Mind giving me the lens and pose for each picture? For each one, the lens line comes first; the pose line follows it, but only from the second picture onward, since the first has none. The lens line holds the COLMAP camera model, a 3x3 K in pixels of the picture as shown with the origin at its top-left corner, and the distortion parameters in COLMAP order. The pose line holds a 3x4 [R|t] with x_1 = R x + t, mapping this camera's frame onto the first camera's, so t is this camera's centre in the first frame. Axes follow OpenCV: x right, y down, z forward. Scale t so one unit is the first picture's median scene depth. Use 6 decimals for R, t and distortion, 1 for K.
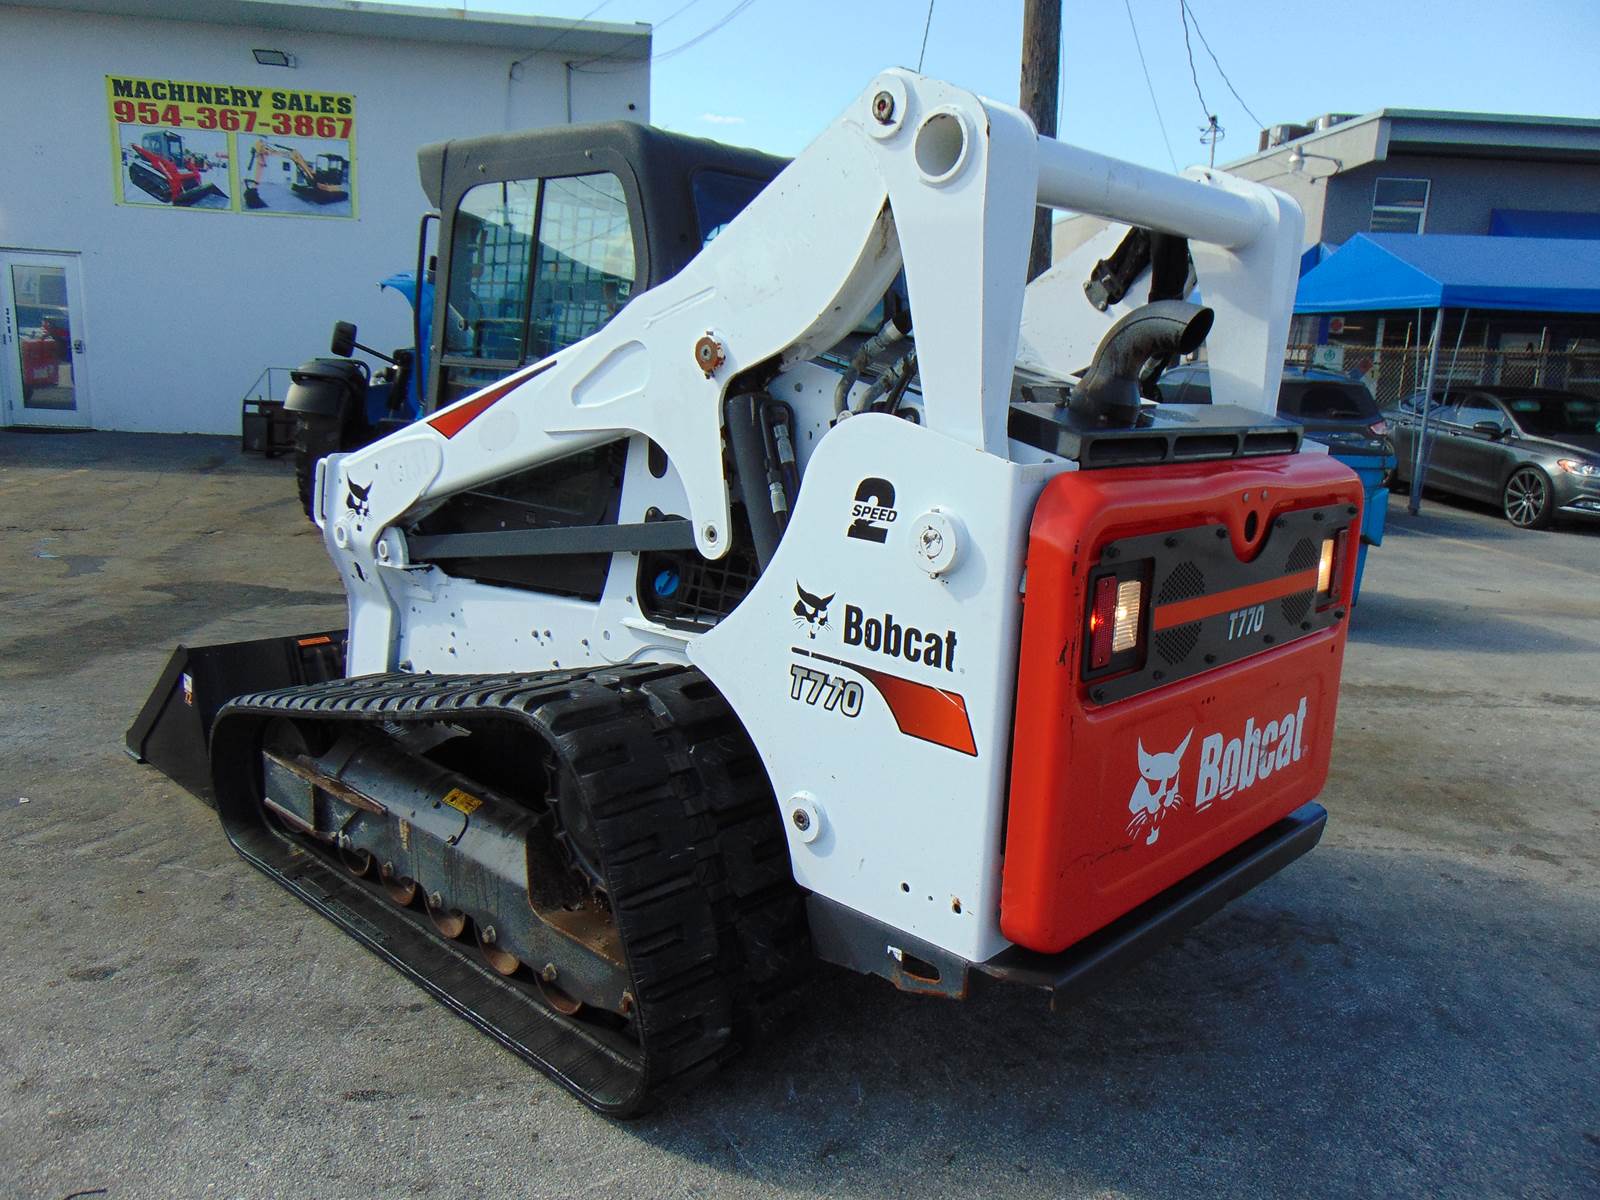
lens RADIAL K [[1193.0, 0, 797.8], [0, 1193.0, 598.3], [0, 0, 1]] dist [-0.014343, 0.060476]
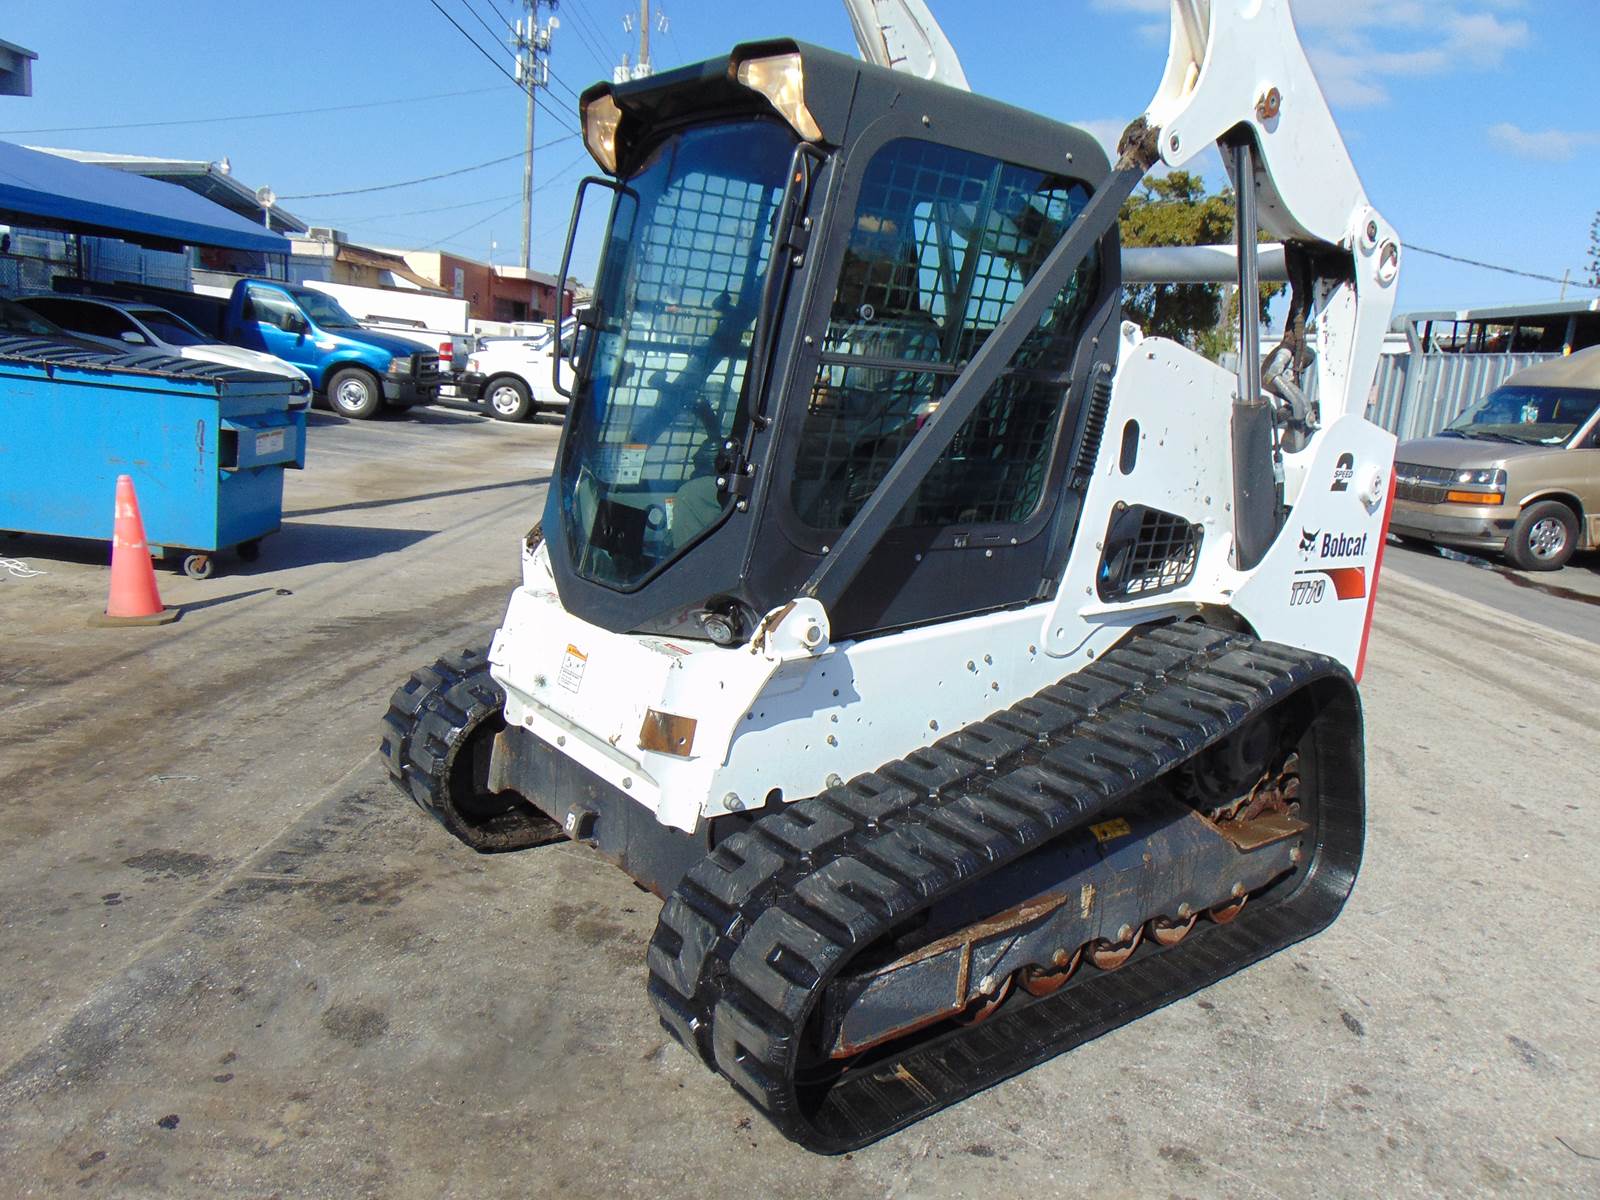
lens RADIAL K [[1193.0, 0, 800.3], [0, 1193.0, 599.3], [0, 0, 1]] dist [-0.014343, 0.060476]
pose [[0.144979, -0.225538, 0.963387, -1.038467], [0.123678, 0.970168, 0.208513, -0.211170], [-0.981674, 0.088920, 0.168548, 0.911105]]
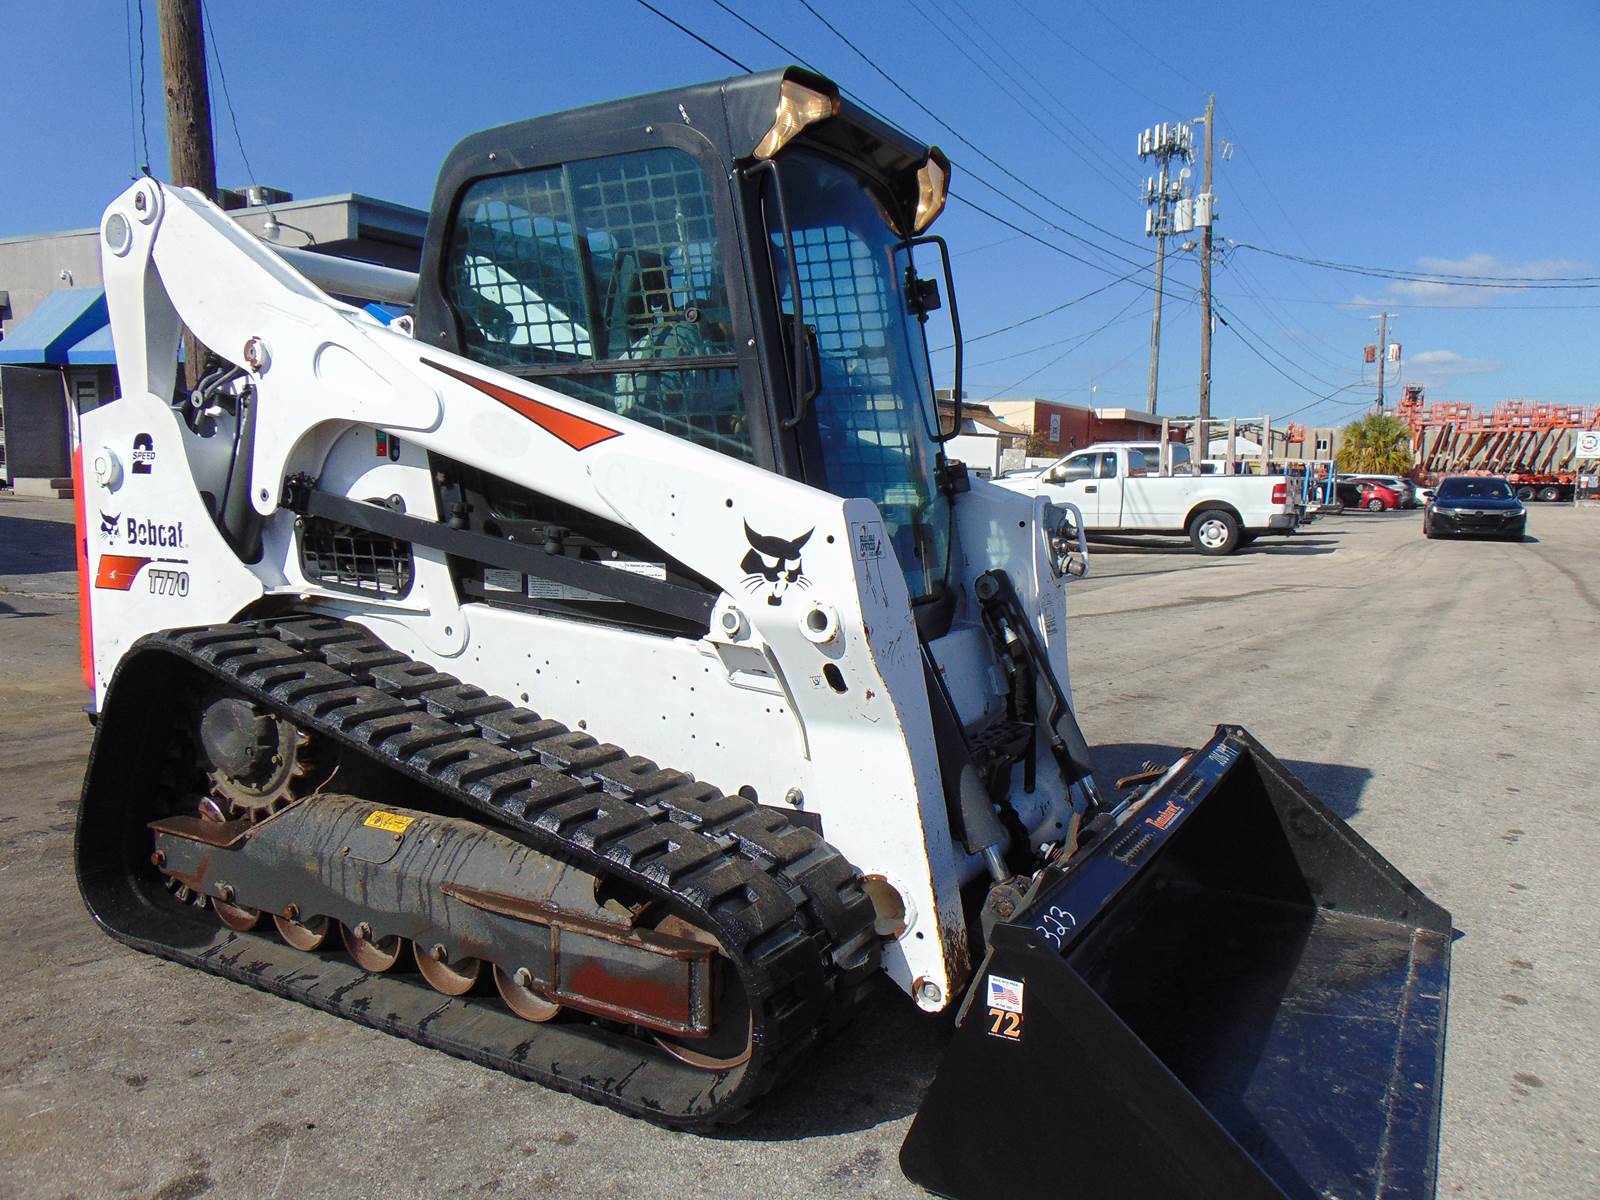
lens RADIAL K [[1193.0, 0, 794.2], [0, 1193.0, 602.5], [0, 0, 1]] dist [-0.014343, 0.060476]
pose [[0.623257, -0.109498, 0.774313, -0.721400], [0.150469, 0.988439, 0.018663, 0.010049], [-0.767405, 0.104879, 0.632527, 0.197648]]
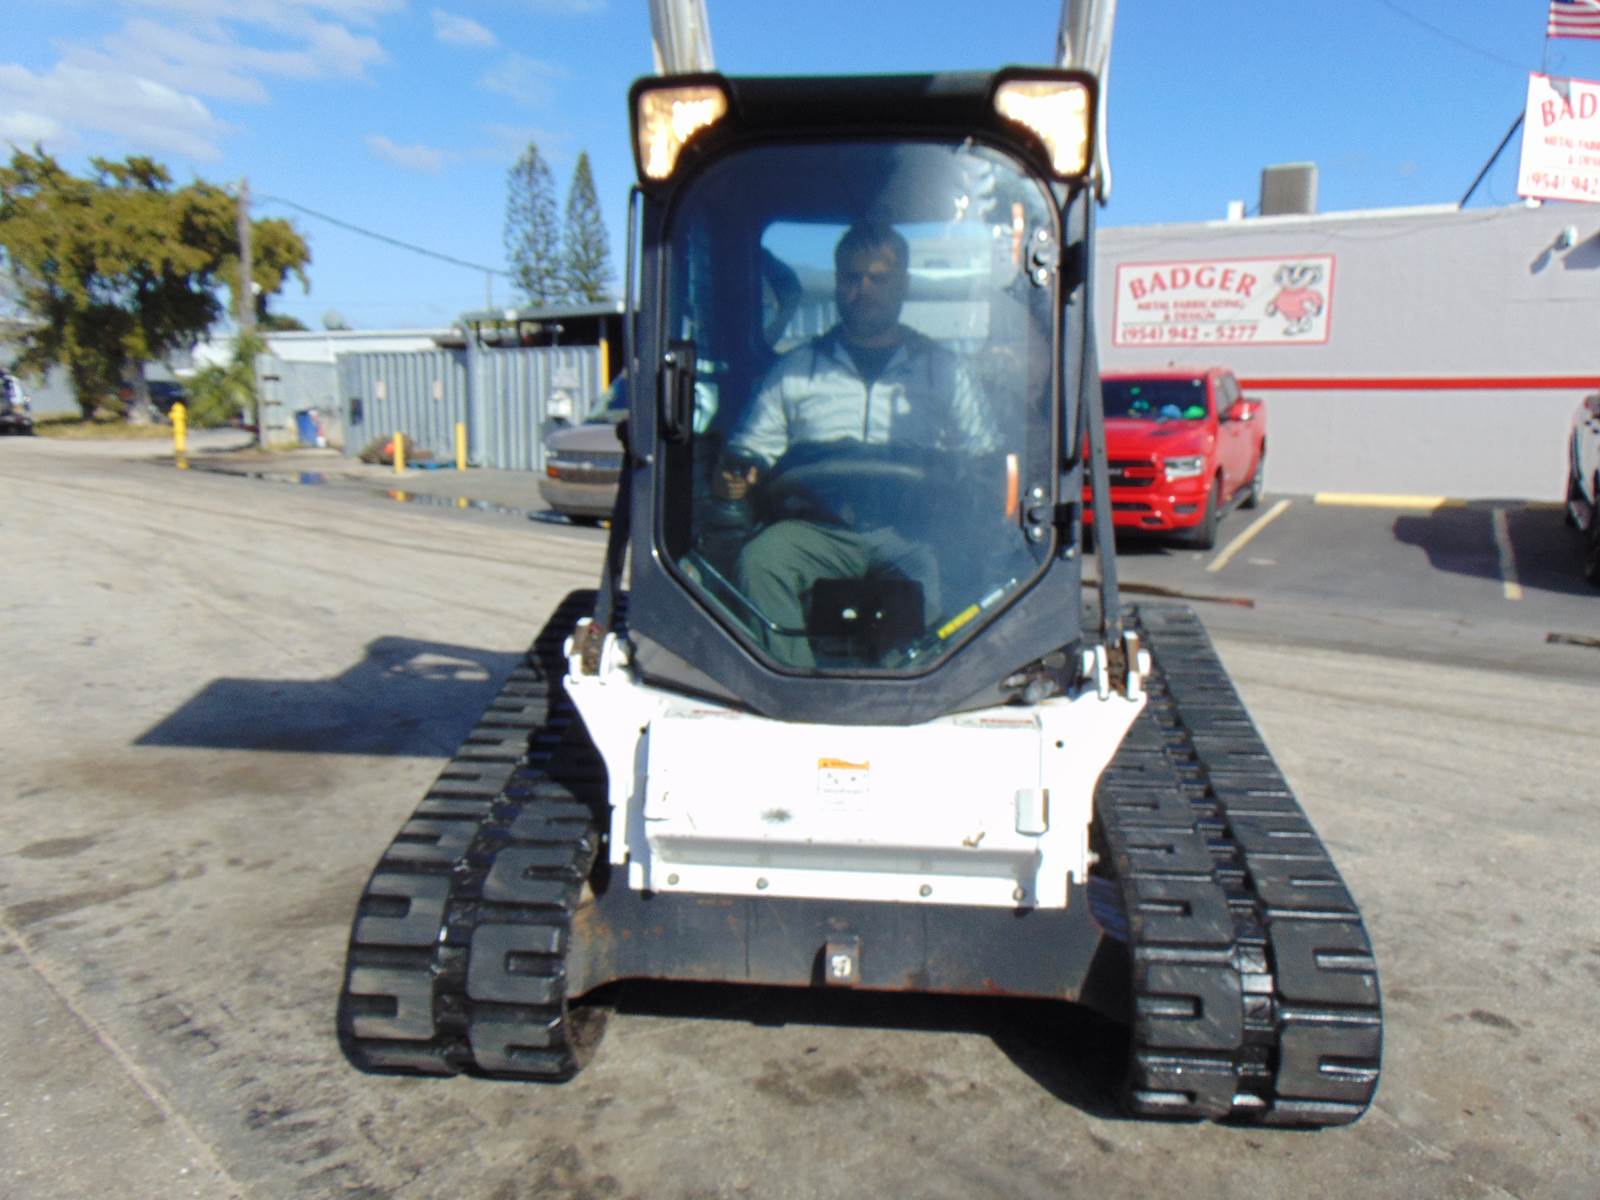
lens RADIAL K [[1193.0, 0, 791.4], [0, 1193.0, 604.1], [0, 0, 1]] dist [-0.014343, 0.060476]
pose [[-0.627019, -0.178437, 0.758293, -0.760432], [0.112212, 0.942573, 0.314587, -0.329832], [-0.770880, 0.282341, -0.570988, 1.596180]]
